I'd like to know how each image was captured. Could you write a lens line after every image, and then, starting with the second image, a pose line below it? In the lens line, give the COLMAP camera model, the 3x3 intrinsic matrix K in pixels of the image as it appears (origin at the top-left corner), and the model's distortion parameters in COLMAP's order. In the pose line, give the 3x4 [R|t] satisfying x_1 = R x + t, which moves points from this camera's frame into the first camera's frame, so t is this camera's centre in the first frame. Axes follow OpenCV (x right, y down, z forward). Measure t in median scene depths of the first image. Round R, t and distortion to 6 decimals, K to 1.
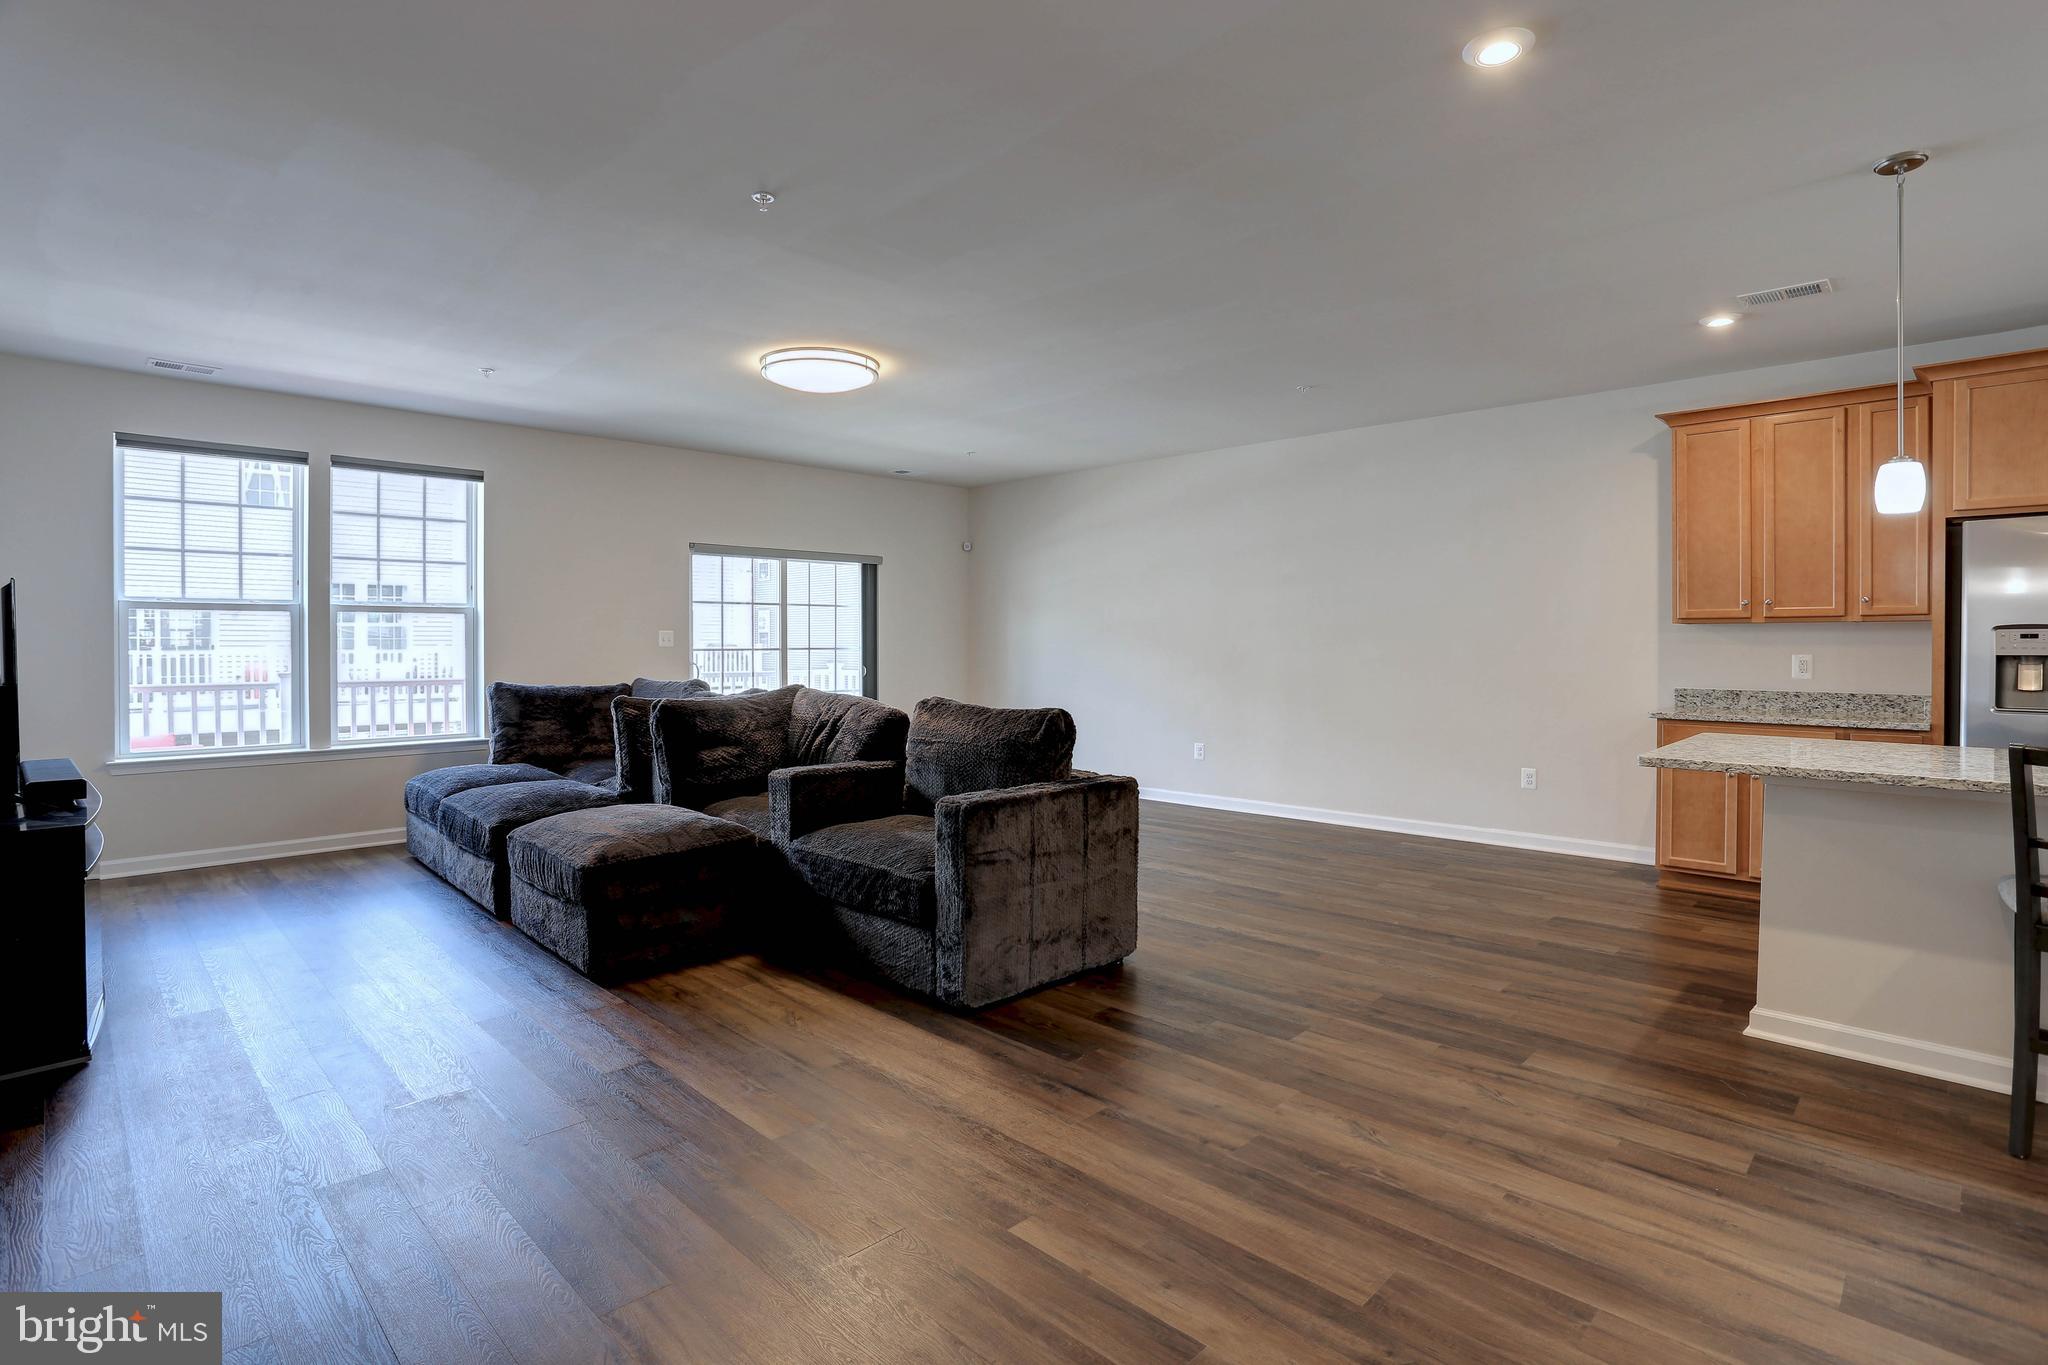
lens RADIAL K [[999.6, 0, 1024.3], [0, 999.6, 661.3], [0, 0, 1]] dist [-0.076419, 0.029649]
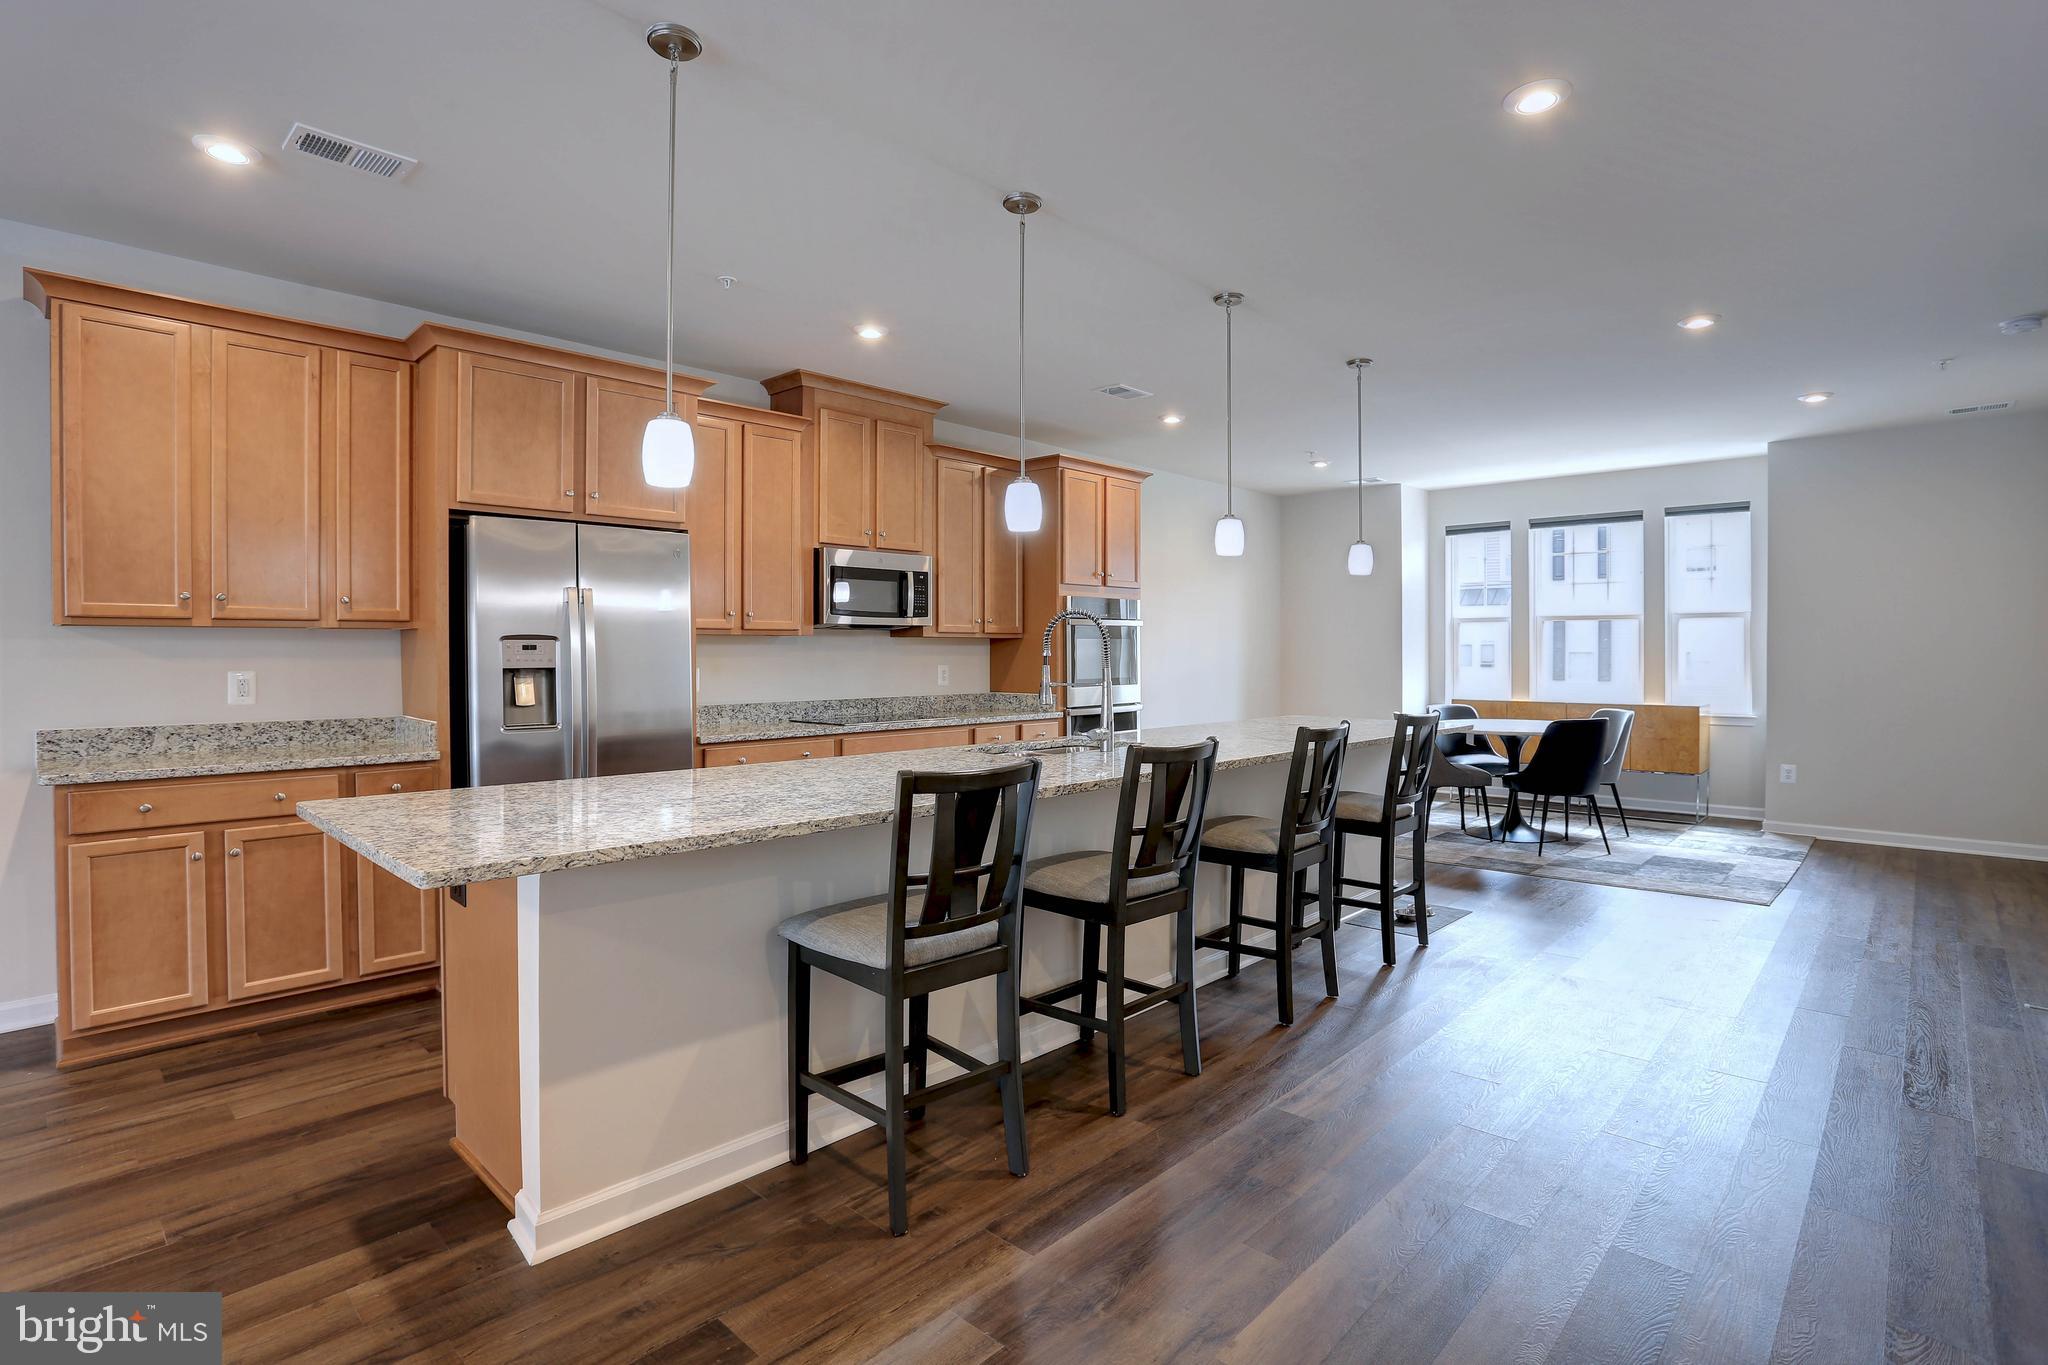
lens RADIAL K [[999.6, 0, 1024.3], [0, 999.6, 661.3], [0, 0, 1]] dist [-0.076419, 0.029649]
pose [[-0.020111, -0.006309, 0.999778, 0.068098], [0.021036, 0.999756, 0.006732, -0.007594], [-0.999576, 0.021167, -0.019973, 0.441853]]
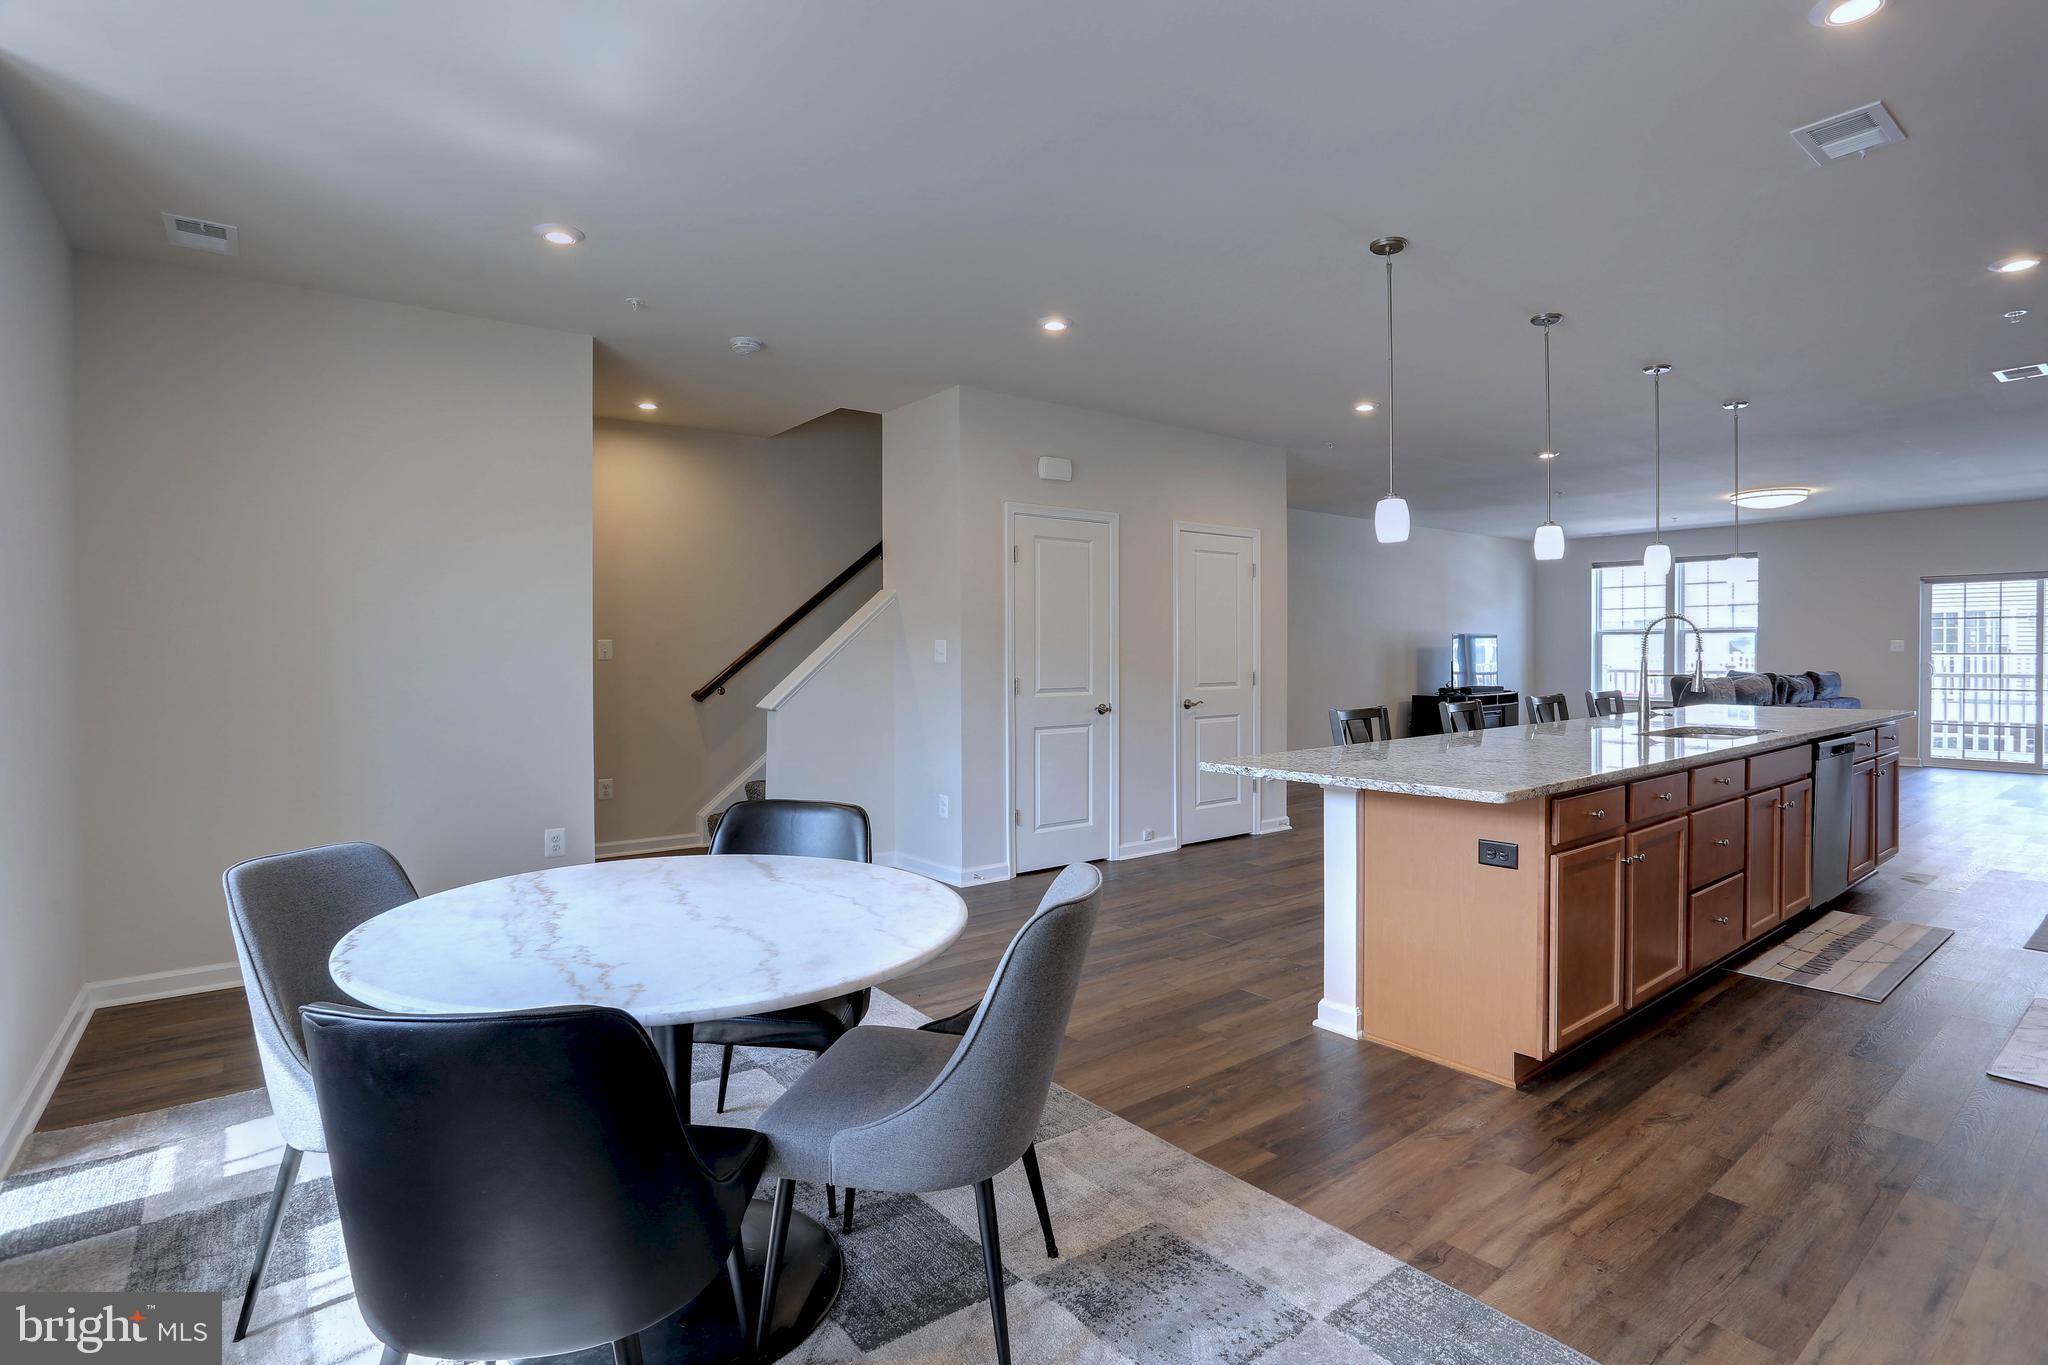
lens RADIAL K [[999.6, 0, 1024.3], [0, 999.6, 661.3], [0, 0, 1]] dist [-0.076419, 0.029649]
pose [[-0.136248, 0.012112, -0.990601, 1.872134], [-0.015973, 0.999768, 0.014421, -0.000409], [0.990546, 0.017787, -0.136023, -0.106707]]
